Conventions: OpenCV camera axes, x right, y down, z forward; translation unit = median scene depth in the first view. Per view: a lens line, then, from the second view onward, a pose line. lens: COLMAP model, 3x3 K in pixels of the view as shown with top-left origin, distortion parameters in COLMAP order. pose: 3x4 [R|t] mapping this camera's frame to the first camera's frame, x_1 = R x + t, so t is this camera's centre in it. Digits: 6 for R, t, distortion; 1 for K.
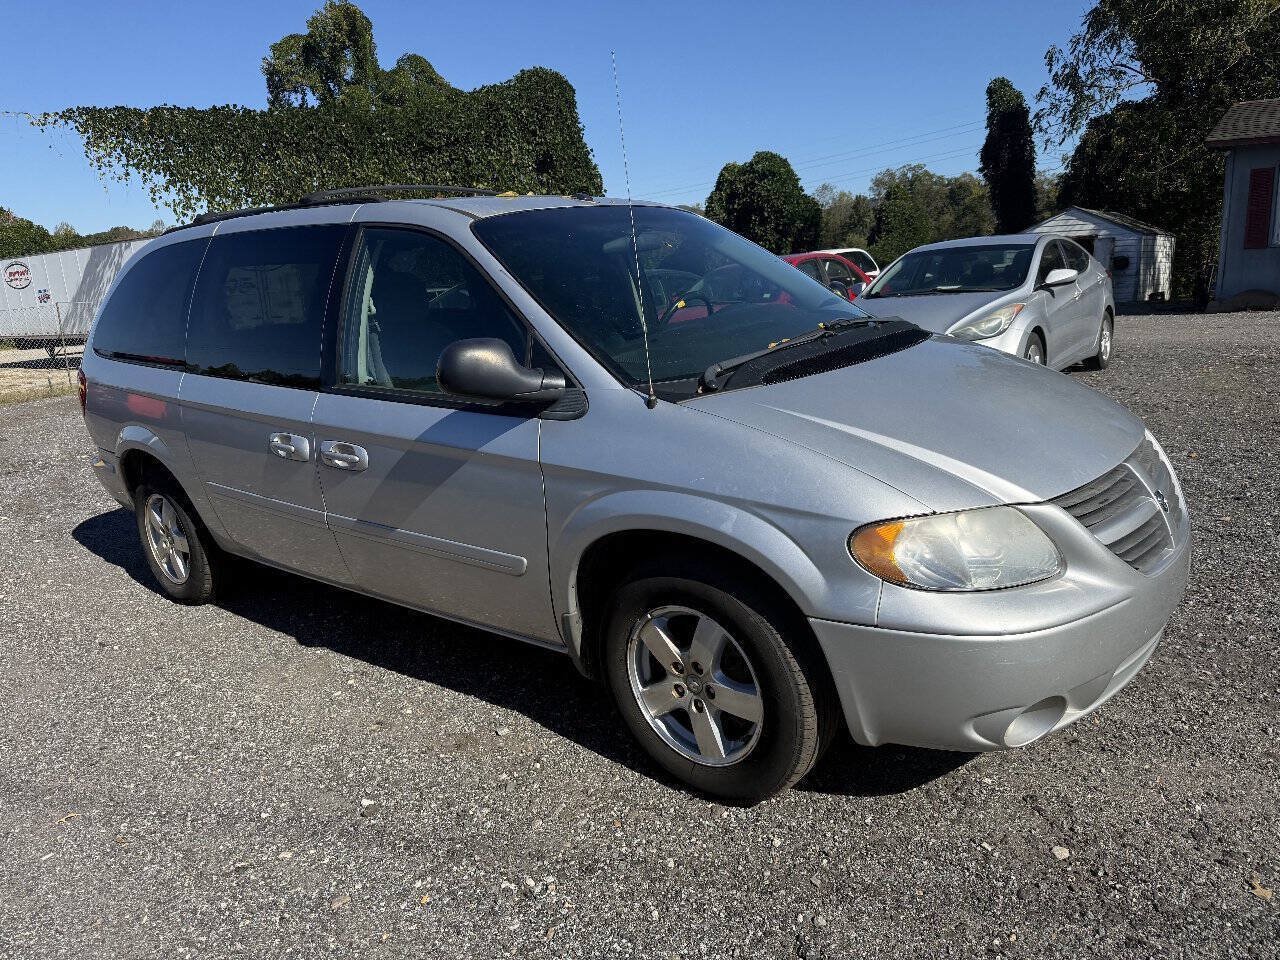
lens RADIAL K [[905.3, 0, 635.4], [0, 905.3, 475.3], [0, 0, 1]] dist [0.021381, -0.029895]
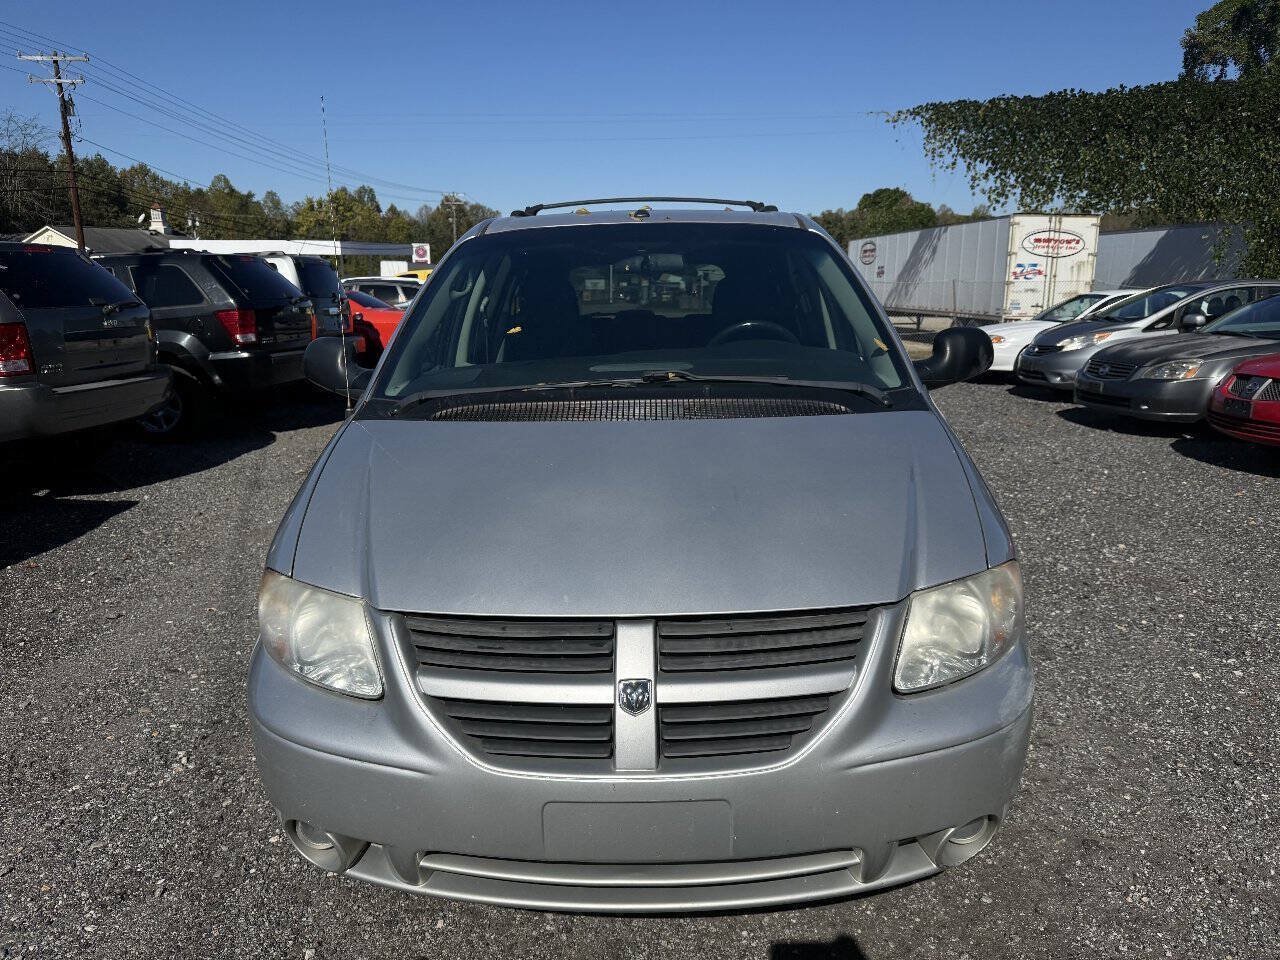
lens RADIAL K [[903.1, 0, 640.0], [0, 903.1, 480.0], [0, 0, 1]] dist [0.007905, -0.019221]
pose [[0.624863, 0.234651, -0.744637, 0.094872], [-0.217116, 0.968370, 0.122961, -0.019120], [0.749938, 0.084839, 0.656046, 0.050115]]
